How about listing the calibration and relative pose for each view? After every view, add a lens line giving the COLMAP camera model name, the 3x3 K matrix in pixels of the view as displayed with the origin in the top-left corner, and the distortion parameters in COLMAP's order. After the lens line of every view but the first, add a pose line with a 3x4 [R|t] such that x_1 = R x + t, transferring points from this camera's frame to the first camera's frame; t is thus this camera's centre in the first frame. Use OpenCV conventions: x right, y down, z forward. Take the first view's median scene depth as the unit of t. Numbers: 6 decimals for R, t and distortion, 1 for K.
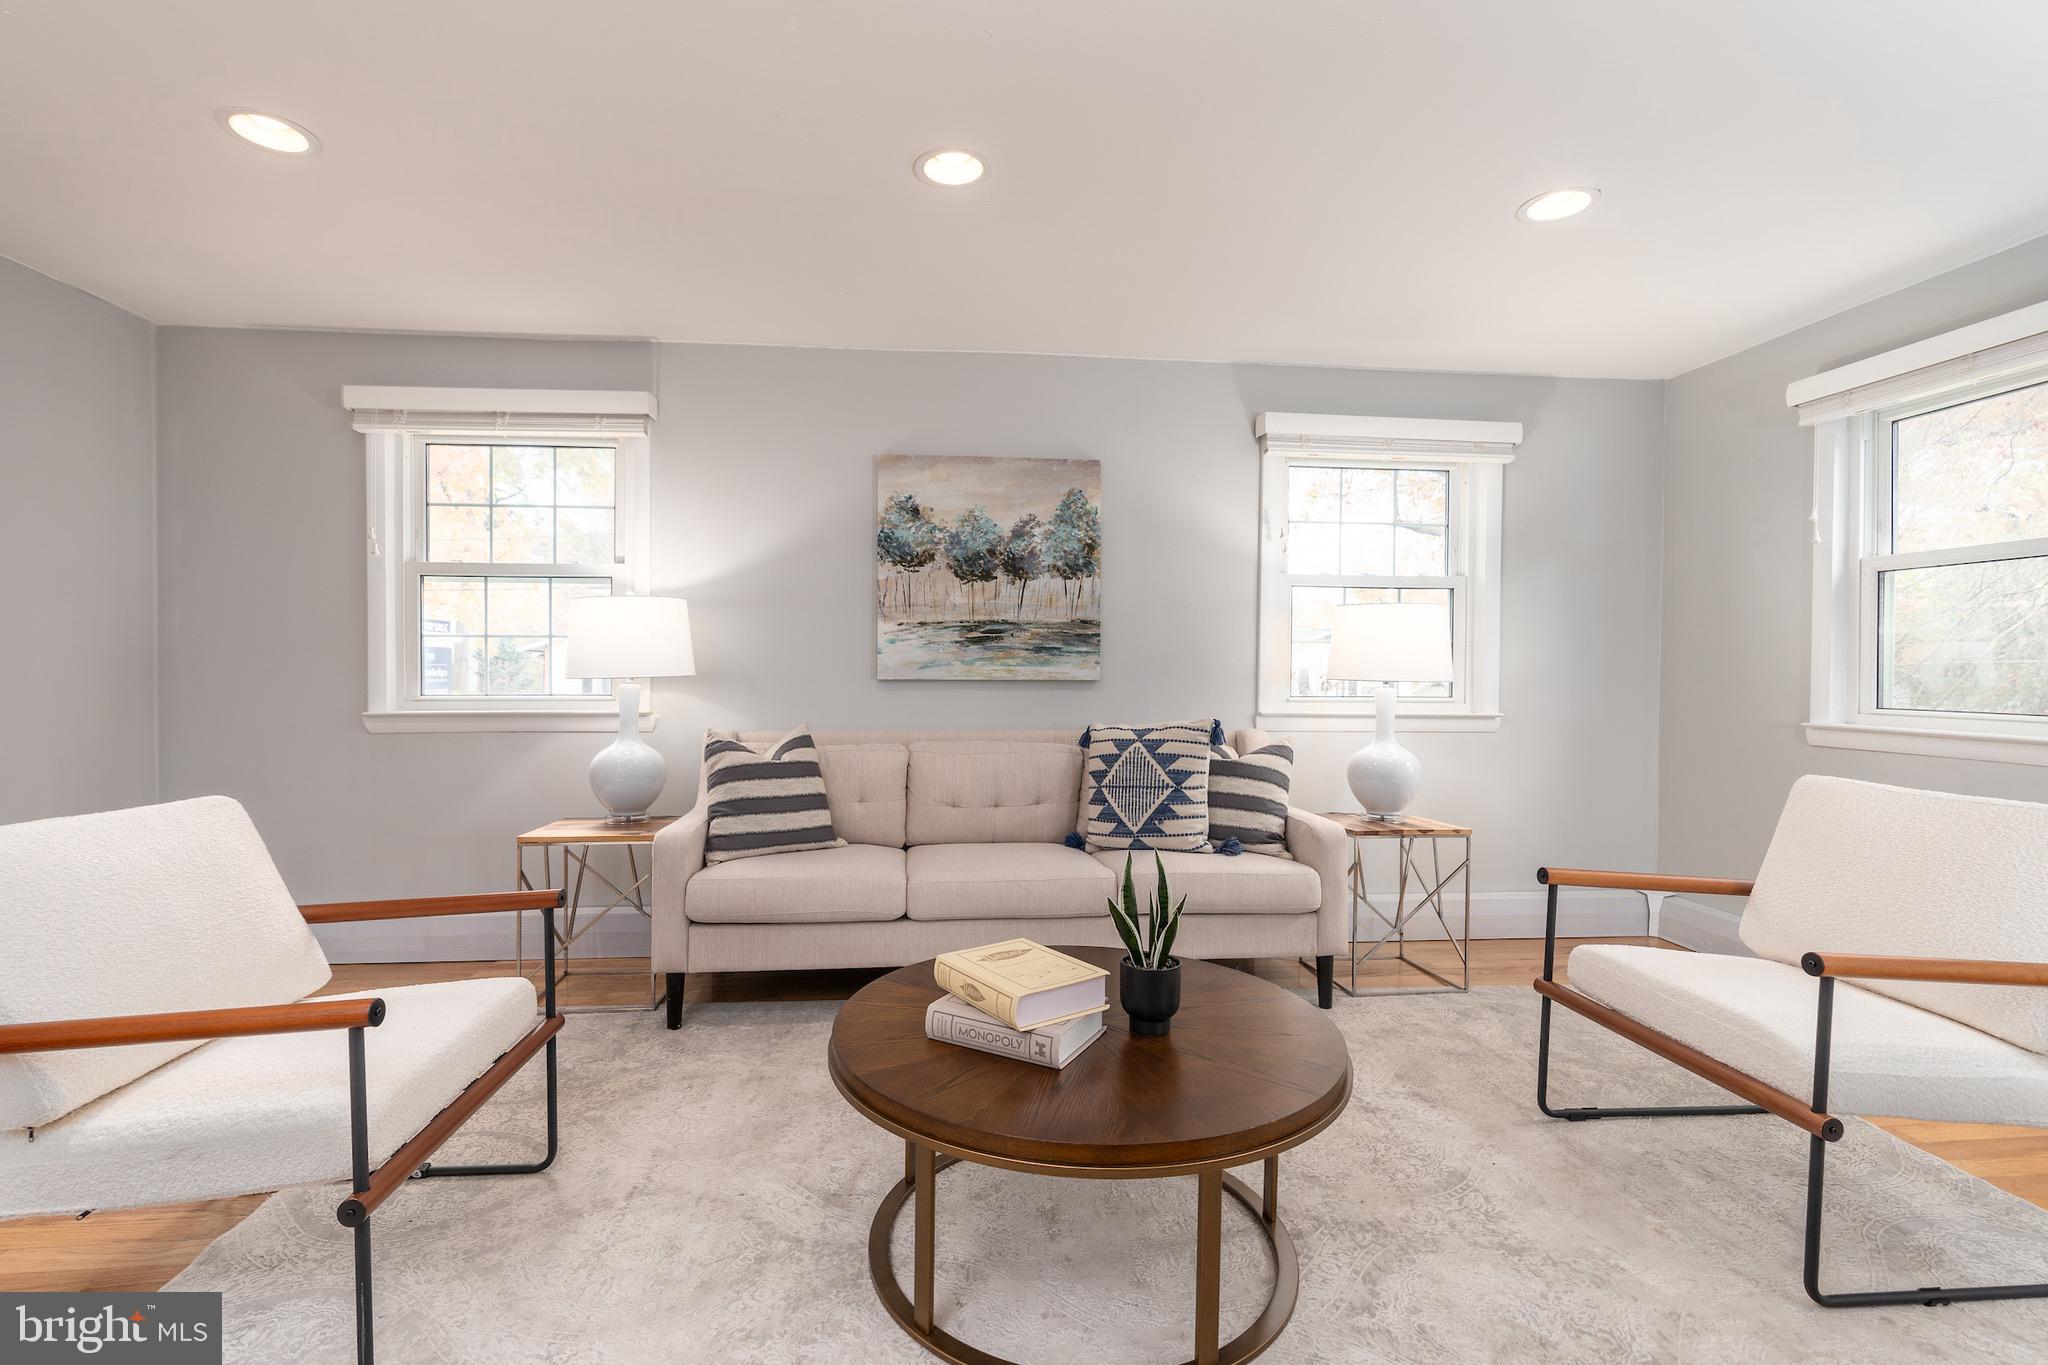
lens RADIAL K [[929.5, 0, 1036.9], [0, 929.5, 679.7], [0, 0, 1]] dist [-0.008464, 0.001907]
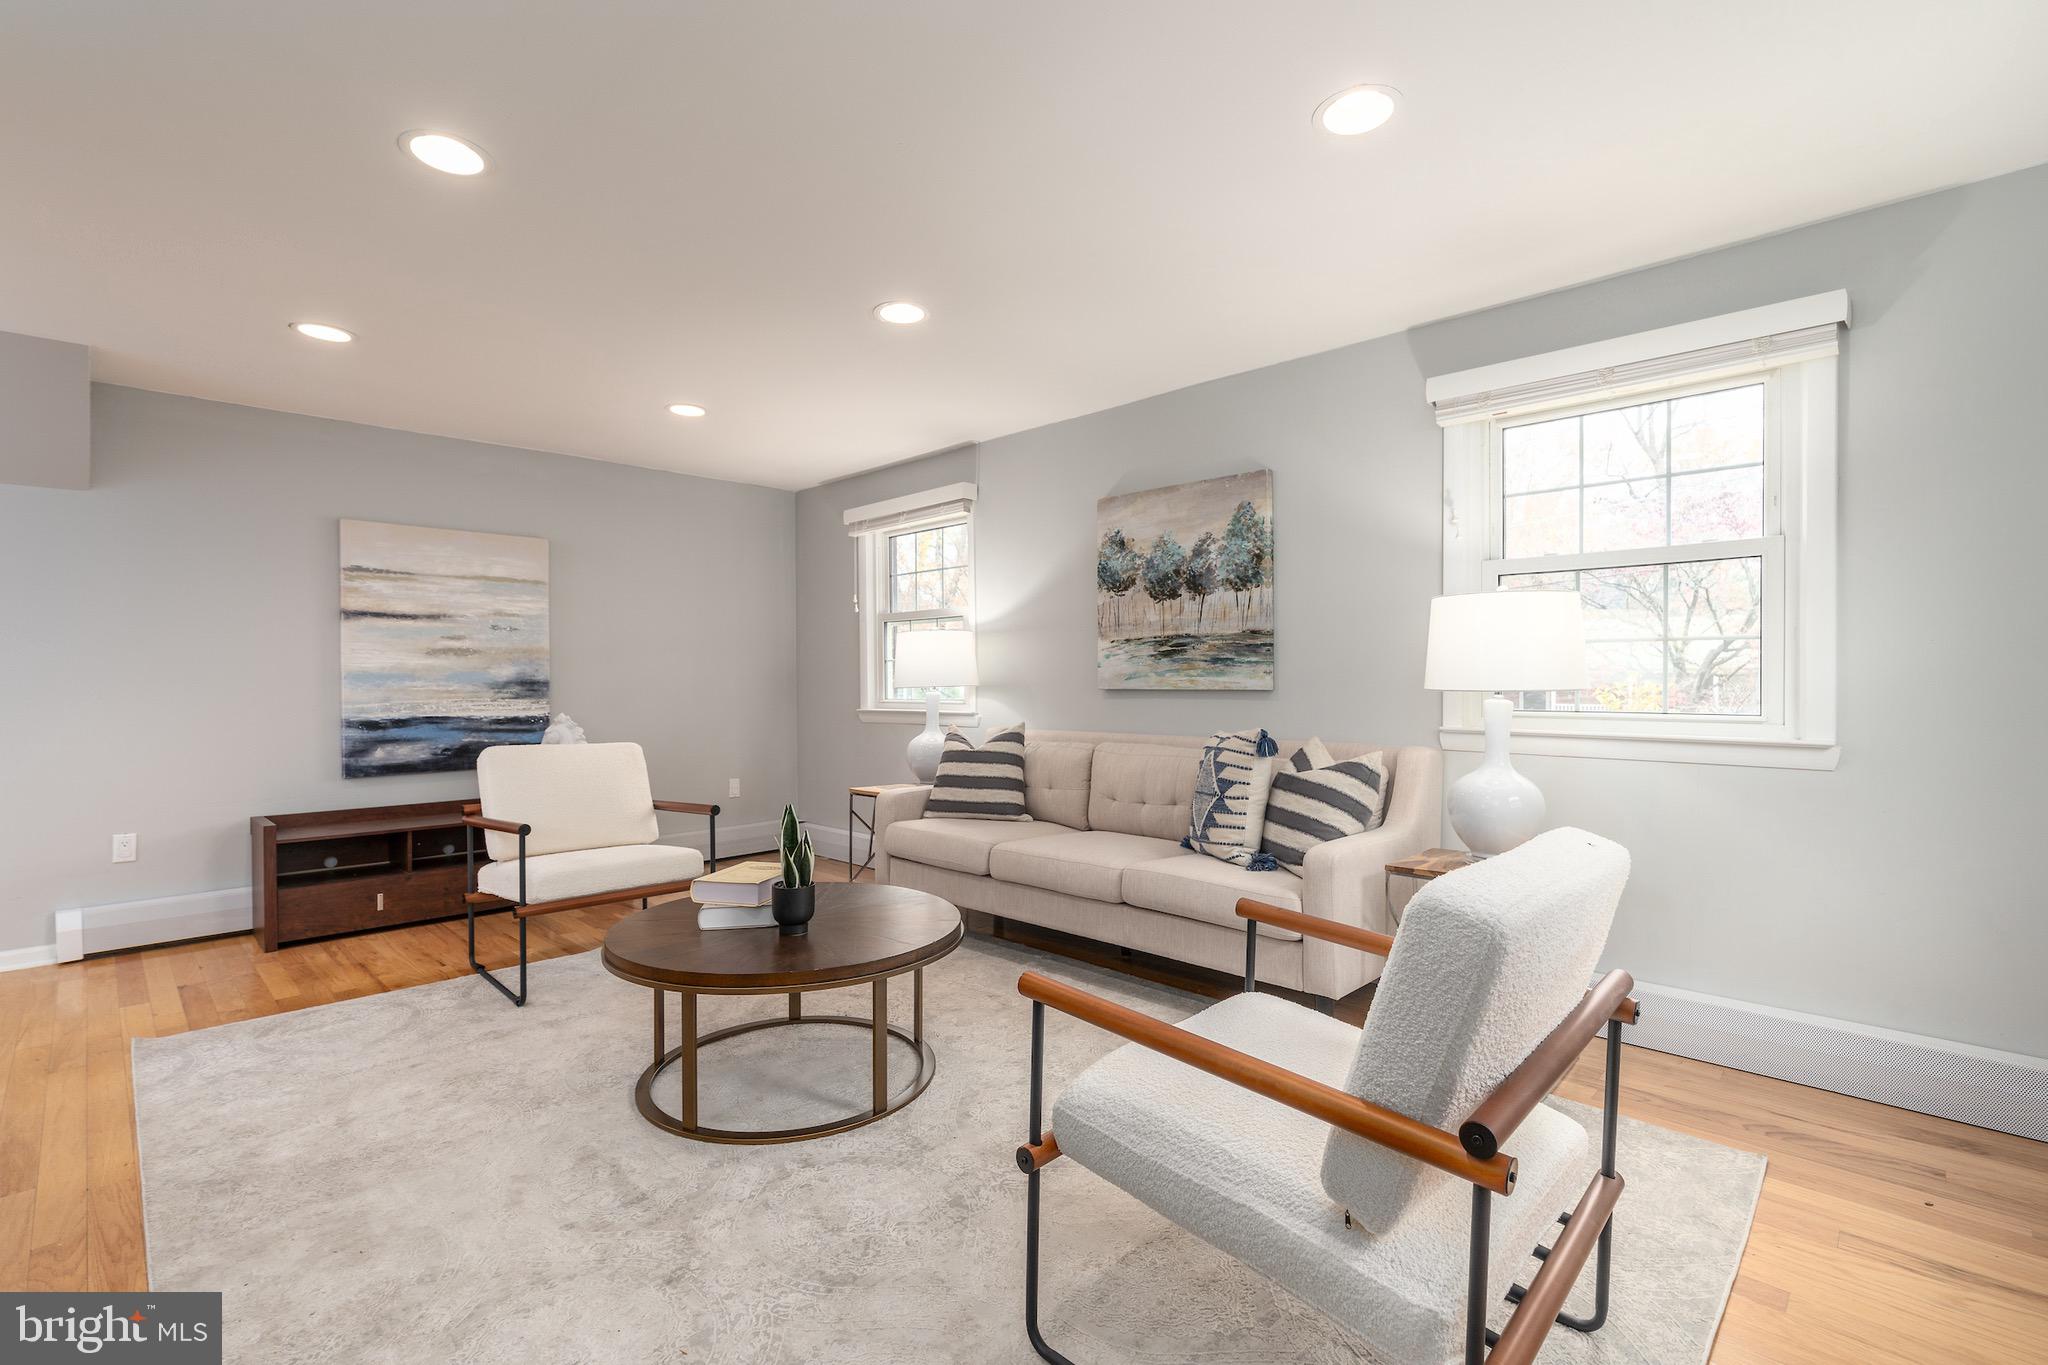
lens RADIAL K [[929.5, 0, 1016.7], [0, 929.5, 686.5], [0, 0, 1]] dist [-0.008464, 0.001907]
pose [[0.644610, -0.002328, -0.764508, 0.685425], [-0.003287, 0.999978, -0.005817, 0.003518], [0.764504, 0.006262, 0.644588, 0.163783]]
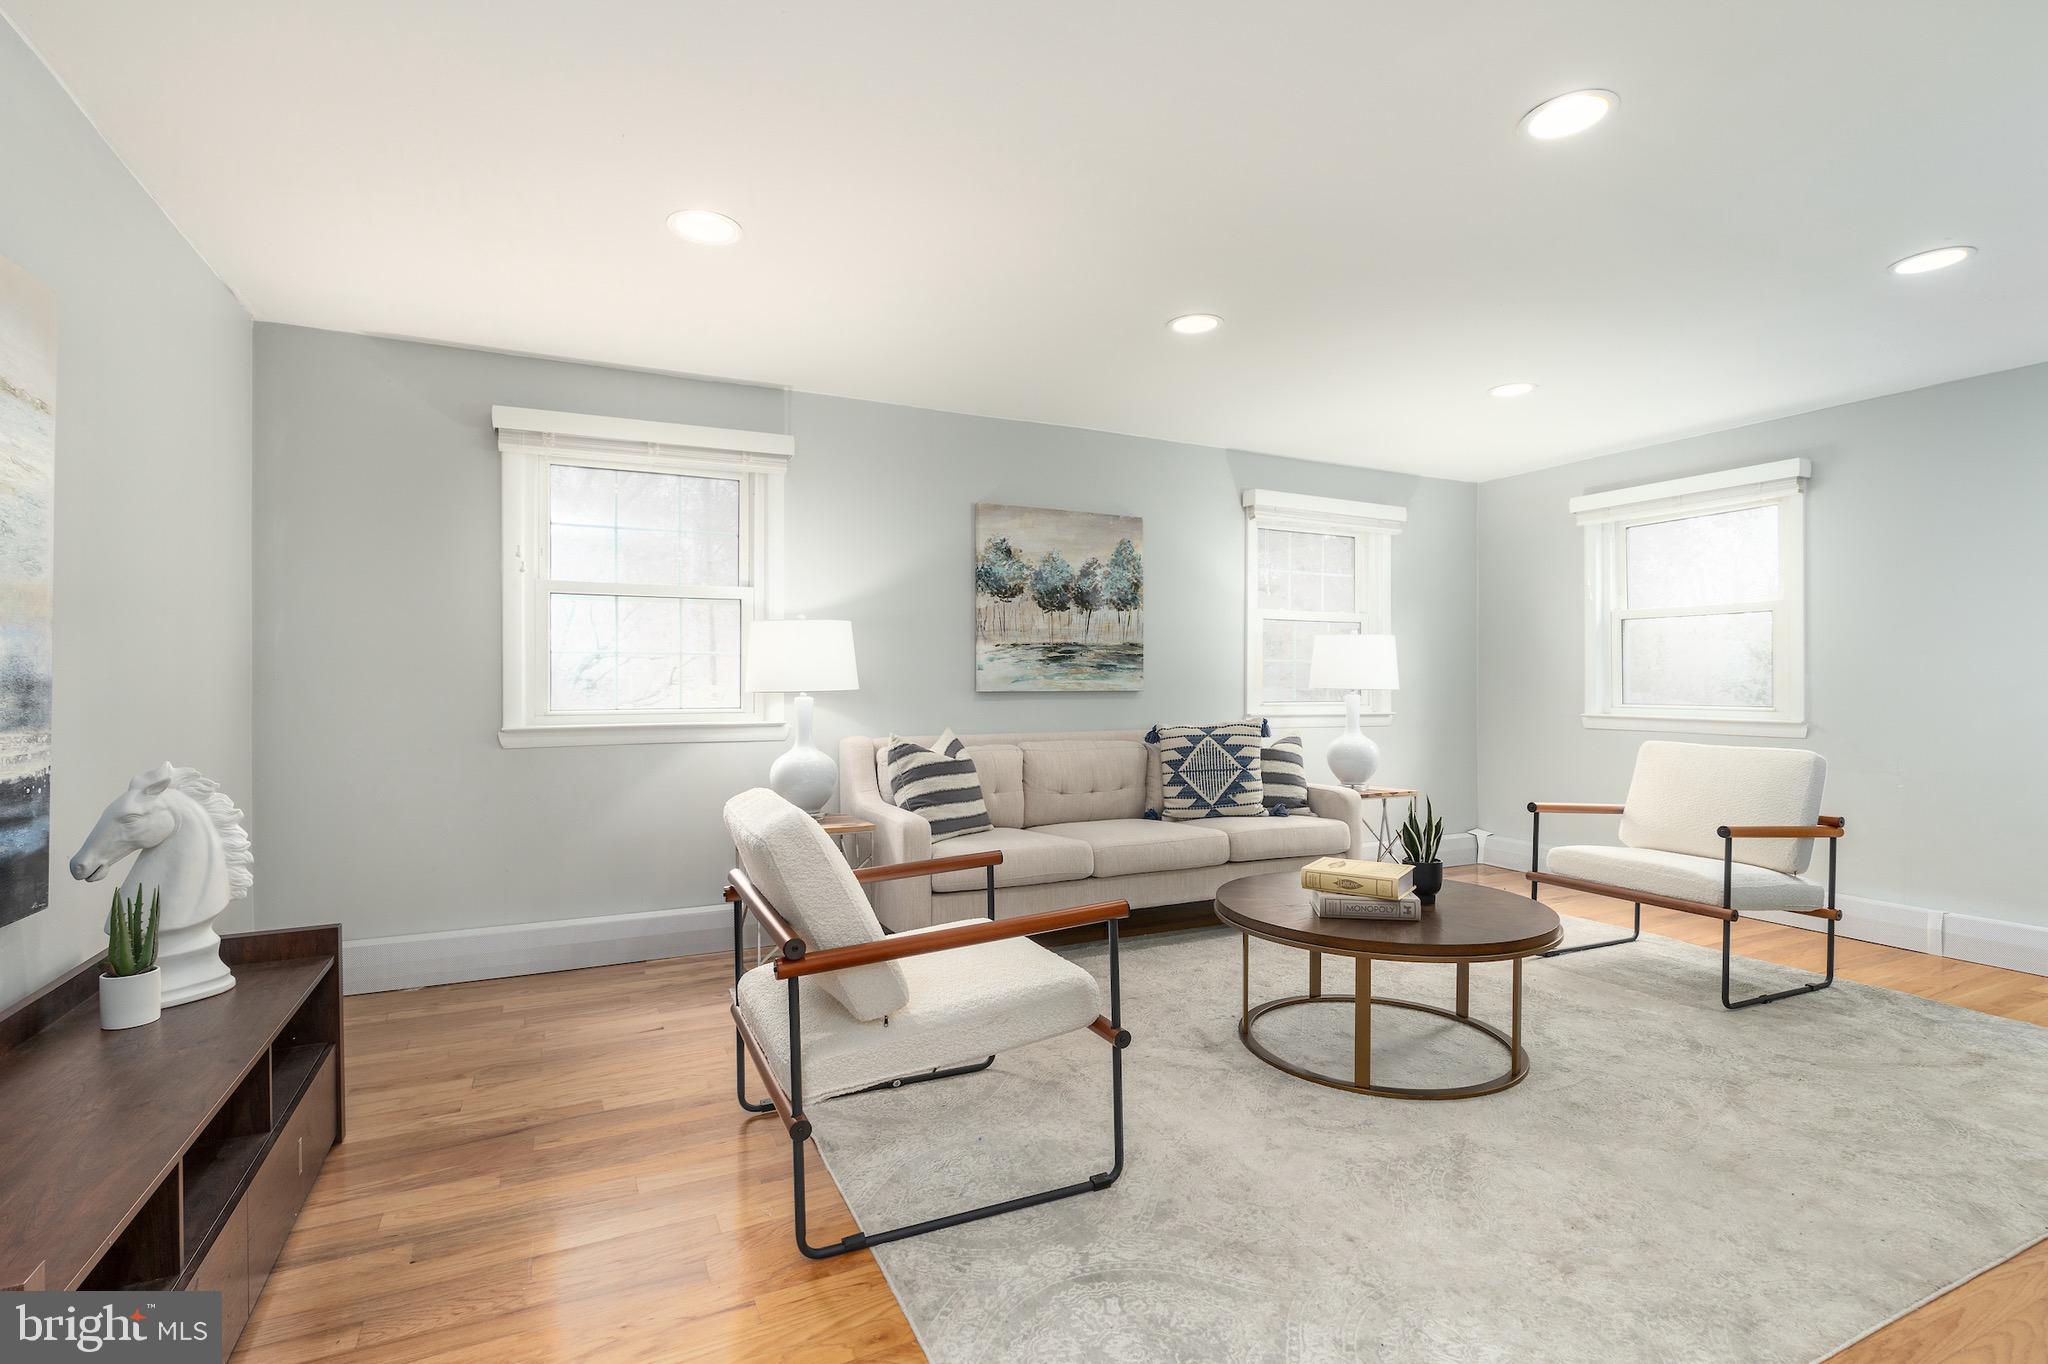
lens RADIAL K [[929.5, 0, 1050.0], [0, 929.5, 673.6], [0, 0, 1]] dist [-0.008464, 0.001907]
pose [[0.938060, -0.000821, 0.346473, -0.514242], [0.008142, 0.999773, -0.019673, 0.001114], [-0.346378, 0.021275, 0.937854, -0.151882]]
